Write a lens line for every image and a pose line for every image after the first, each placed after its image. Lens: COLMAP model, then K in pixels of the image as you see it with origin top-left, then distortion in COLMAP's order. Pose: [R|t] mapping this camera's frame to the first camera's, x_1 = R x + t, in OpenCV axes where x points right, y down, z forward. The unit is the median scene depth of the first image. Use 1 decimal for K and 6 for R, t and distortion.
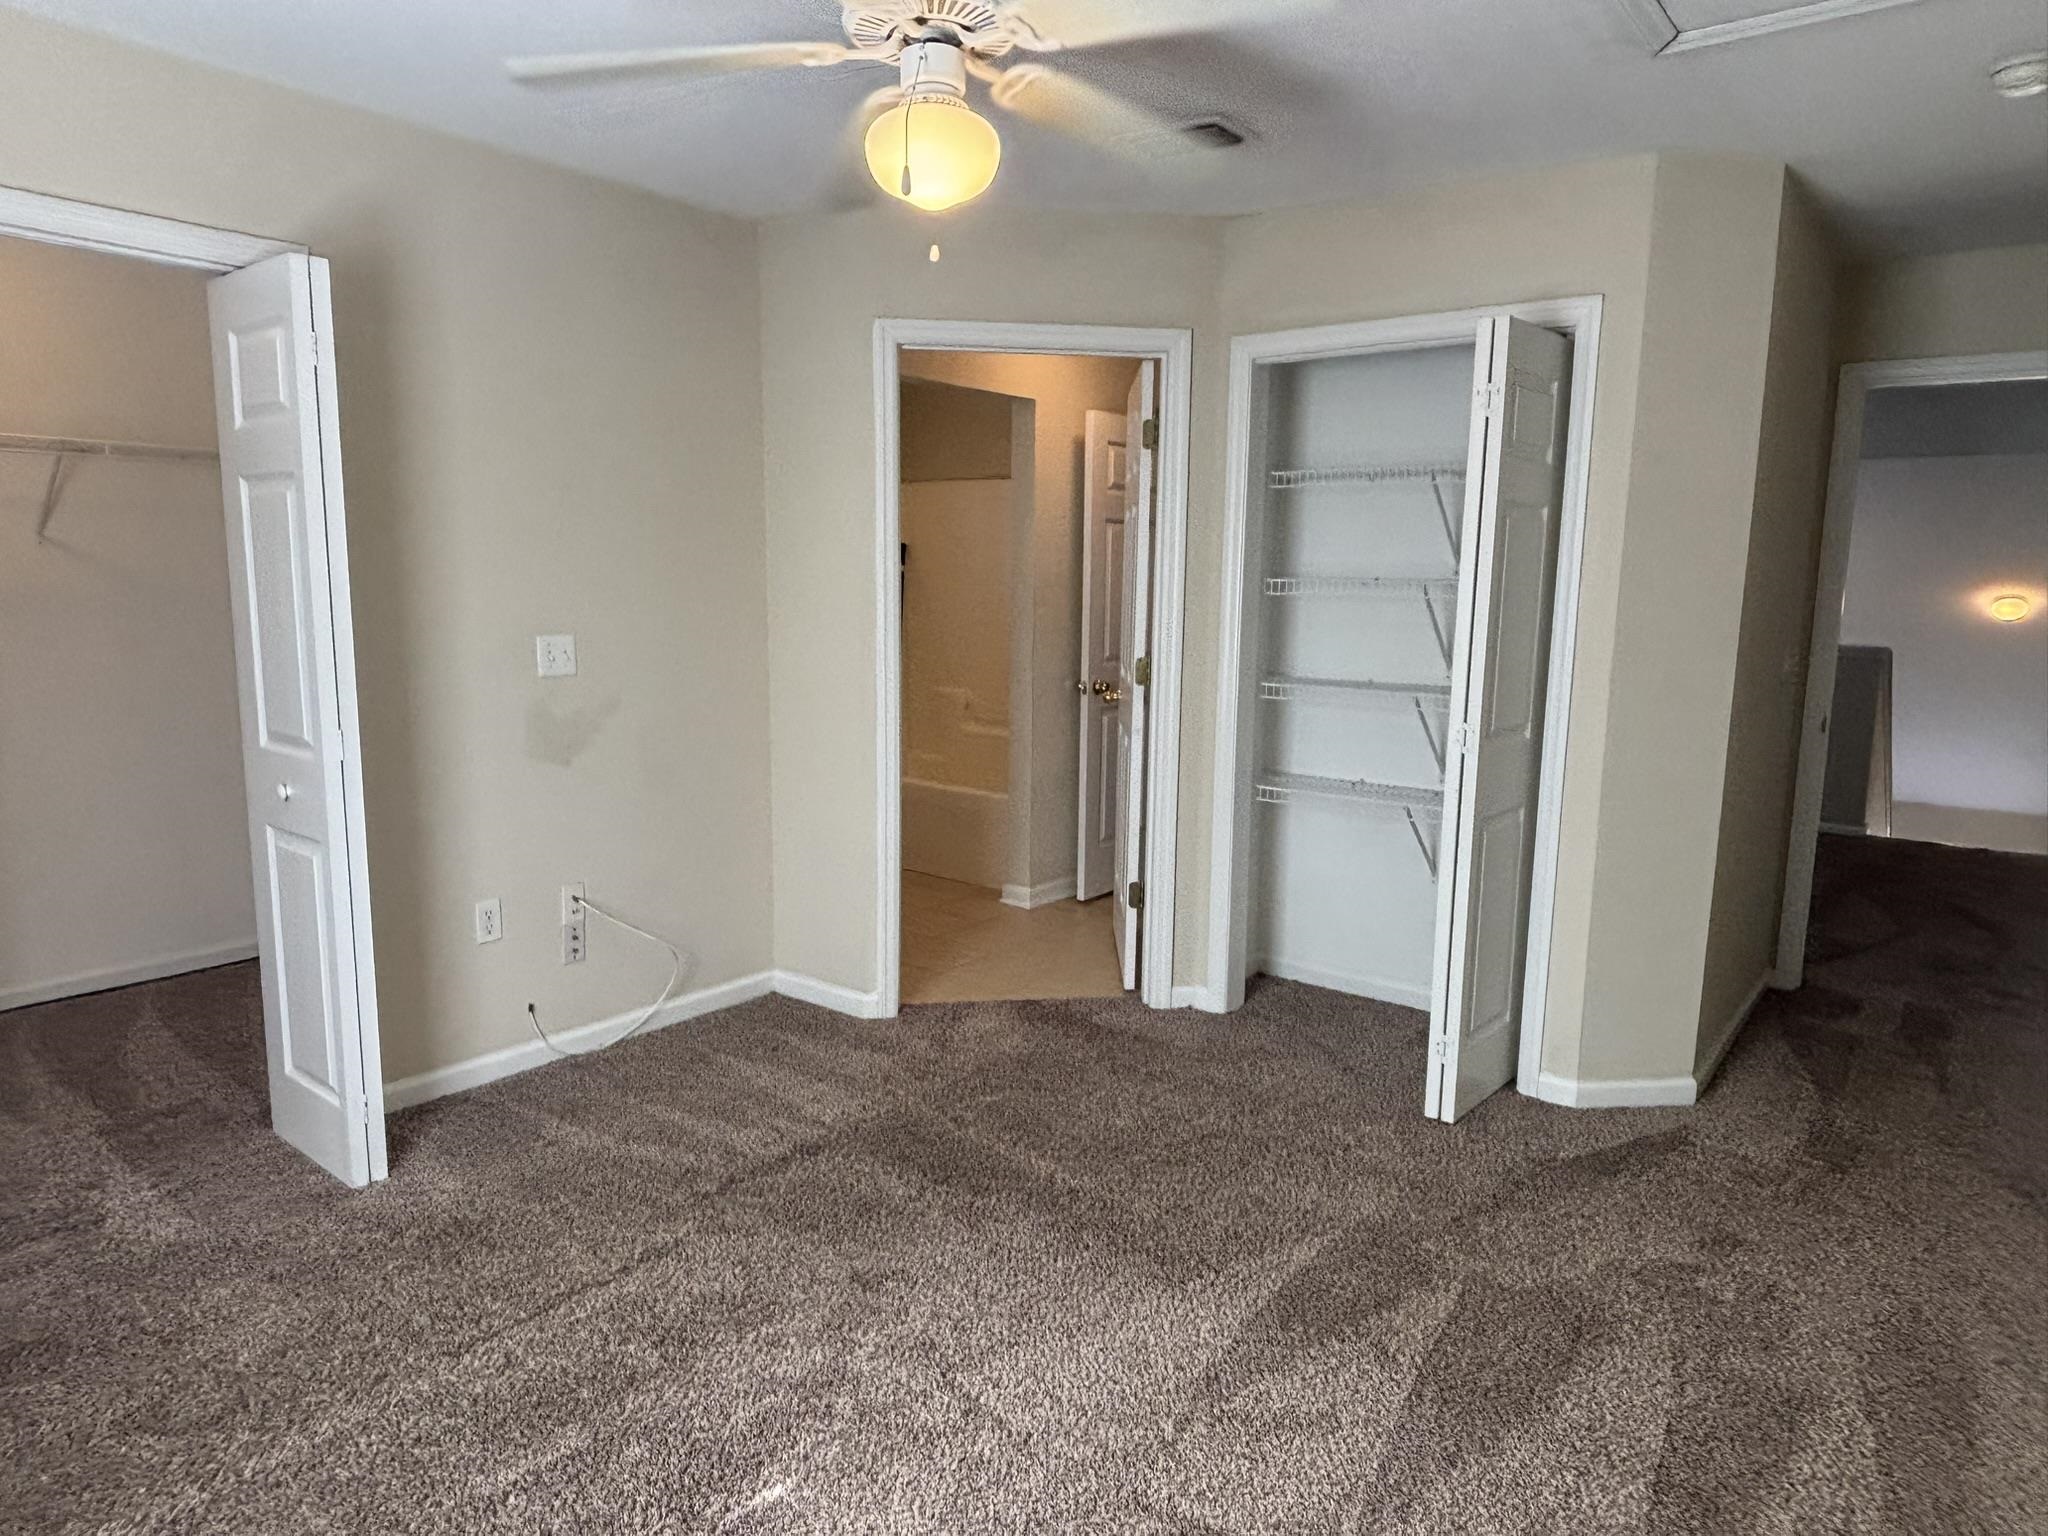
lens RADIAL K [[1309.7, 0, 1021.3], [0, 1309.7, 777.9], [0, 0, 1]] dist [0.020733, -0.044594]
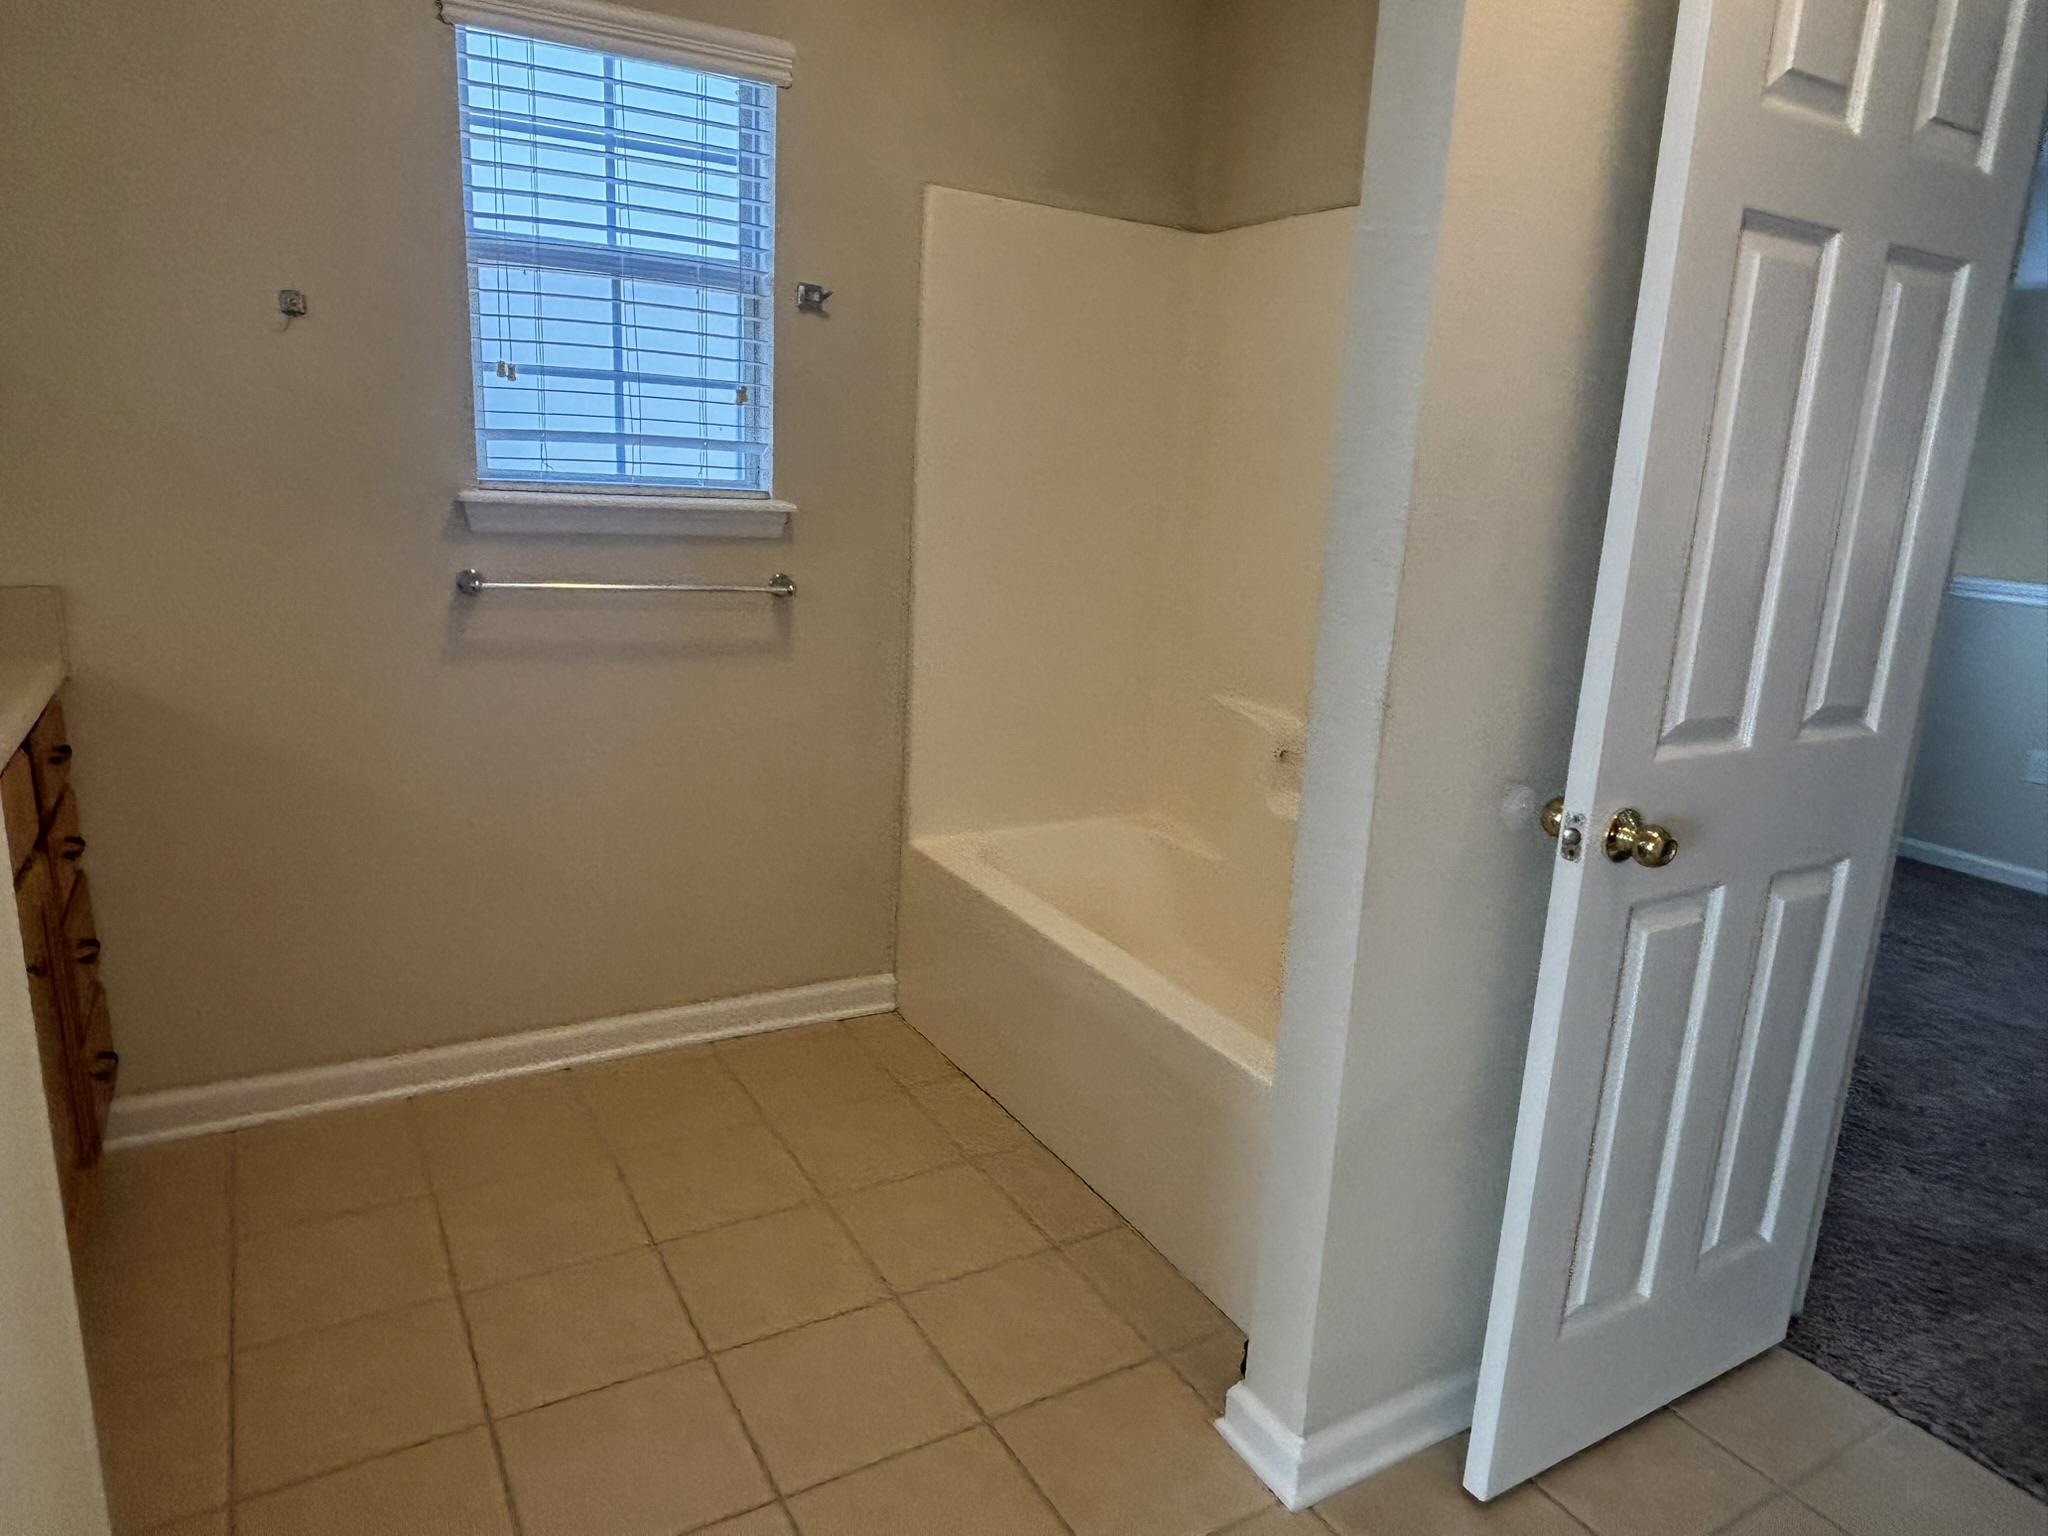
lens RADIAL K [[1309.7, 0, 1022.3], [0, 1309.7, 768.0], [0, 0, 1]] dist [0.020733, -0.044594]
pose [[0.930864, 0.117927, -0.345811, 0.043979], [-0.090104, 0.991341, 0.095519, -0.127886], [0.354081, -0.057756, 0.933430, 0.910349]]
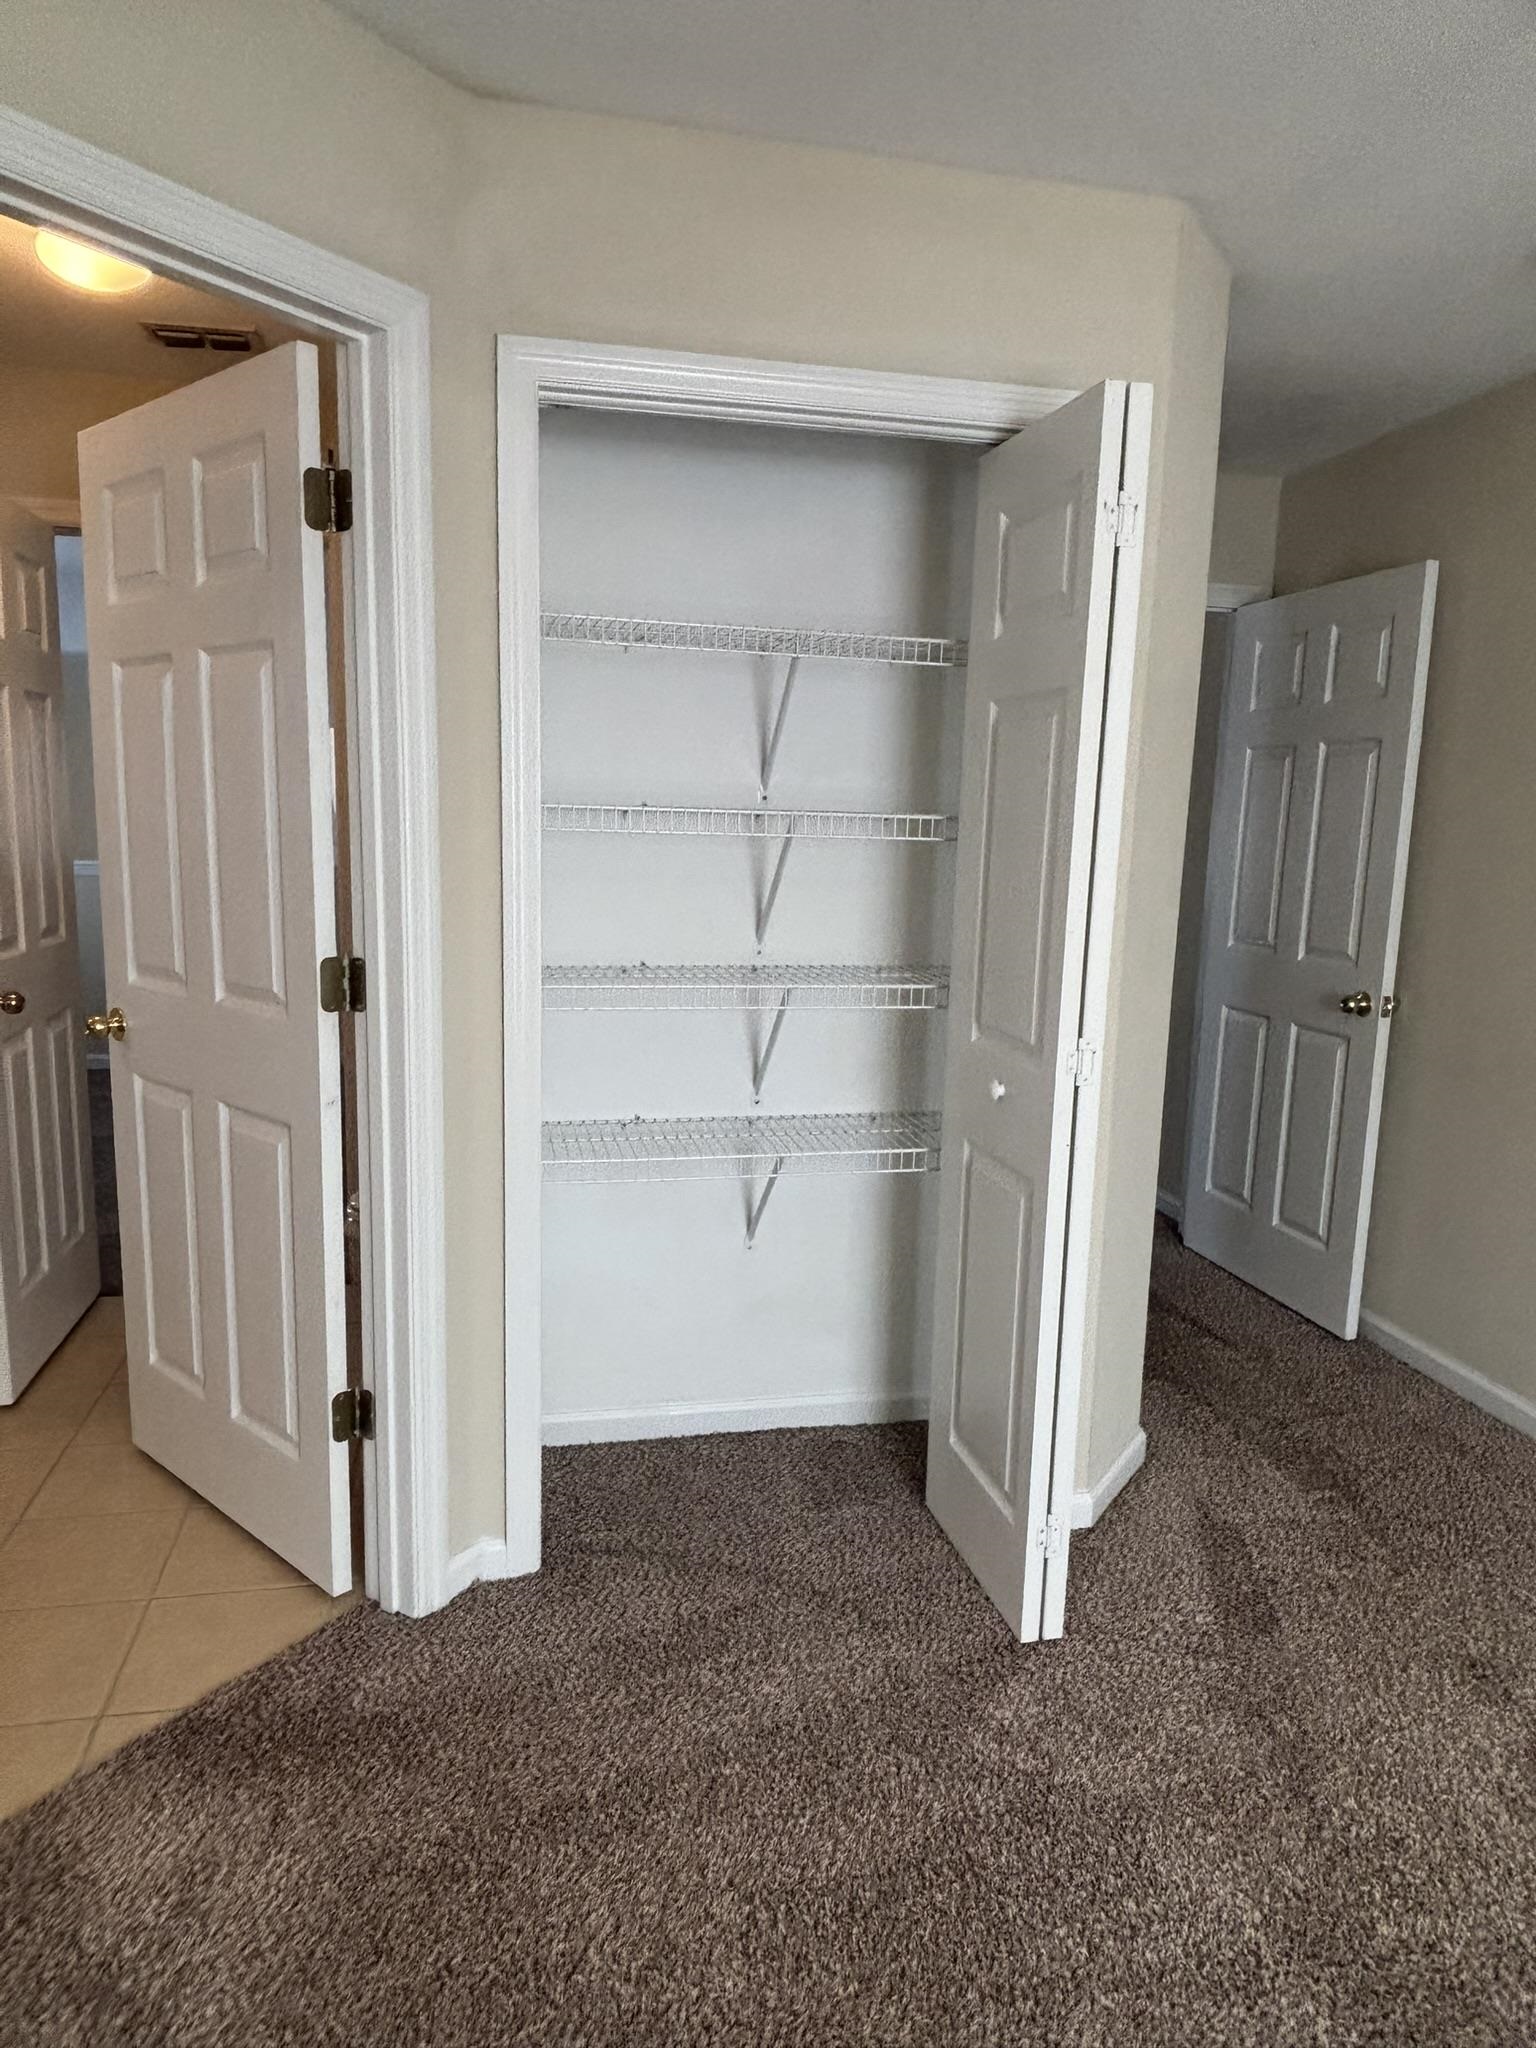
lens RADIAL K [[1309.7, 0, 759.7], [0, 1309.7, 1027.5], [0, 0, 1]] dist [0.020733, -0.044594]
pose [[0.634983, -0.126452, 0.762106, -0.192362], [0.100962, 0.991635, 0.080415, -0.090996], [-0.765900, 0.025882, 0.642439, 0.569131]]
